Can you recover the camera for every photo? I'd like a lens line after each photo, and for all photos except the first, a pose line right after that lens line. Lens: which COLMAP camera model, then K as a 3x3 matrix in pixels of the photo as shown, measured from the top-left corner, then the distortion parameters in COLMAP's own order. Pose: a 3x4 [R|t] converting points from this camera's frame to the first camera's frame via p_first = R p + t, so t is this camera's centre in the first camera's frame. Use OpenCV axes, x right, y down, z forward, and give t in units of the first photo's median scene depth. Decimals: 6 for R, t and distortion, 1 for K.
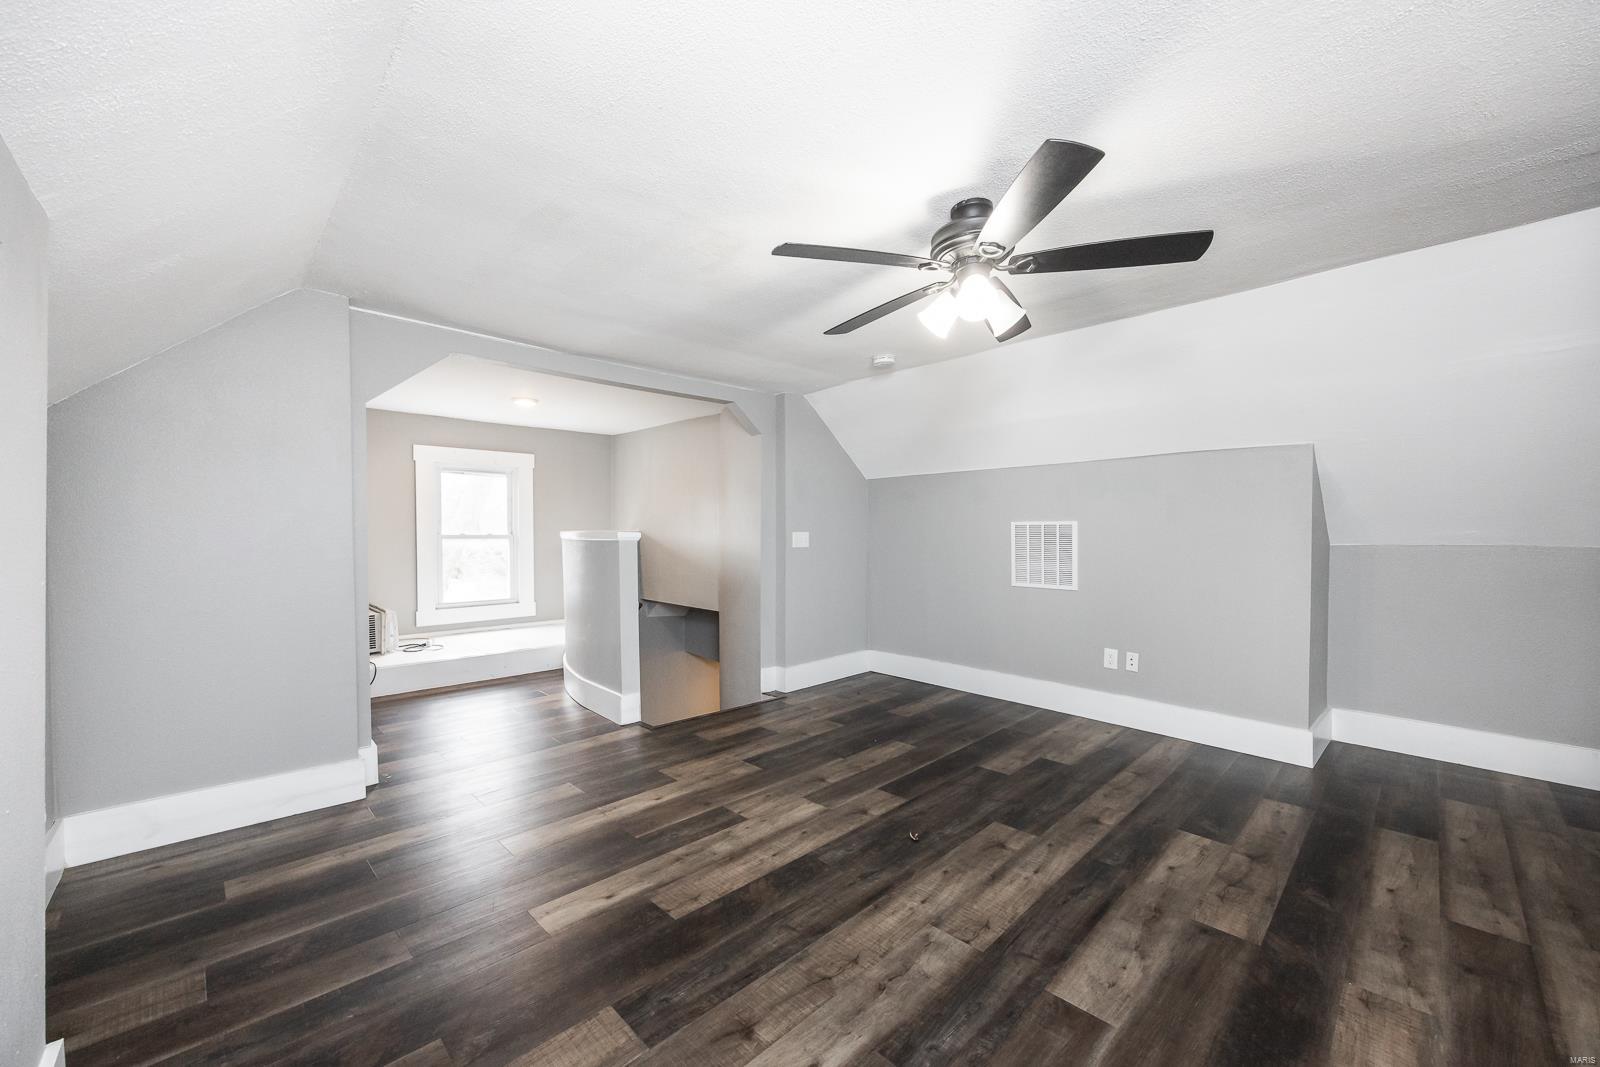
lens RADIAL K [[631.3, 0, 798.6], [0, 631.3, 534.9], [0, 0, 1]] dist [0.003412, -0.000170]
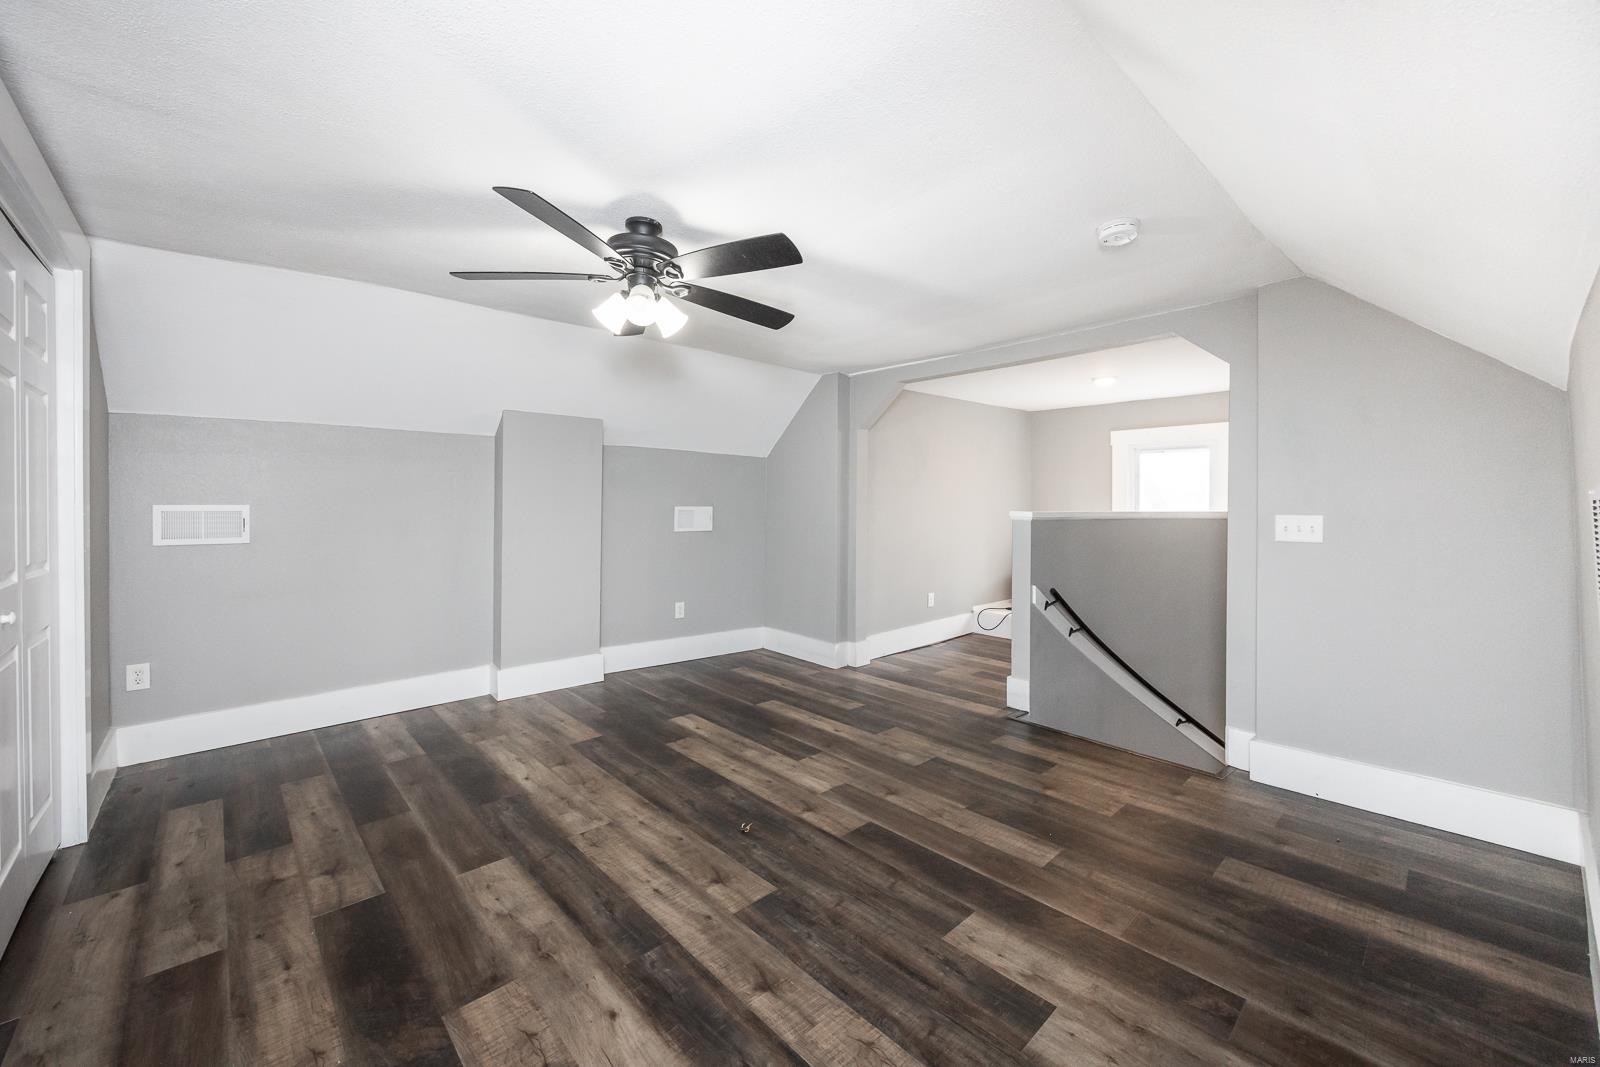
lens RADIAL K [[631.3, 0, 797.7], [0, 631.3, 517.7], [0, 0, 1]] dist [0.003412, -0.000170]
pose [[-0.039983, 0.016200, -0.999069, 1.138207], [-0.009599, 0.999816, 0.016596, -0.014291], [0.999154, 0.010253, -0.039820, 1.112675]]
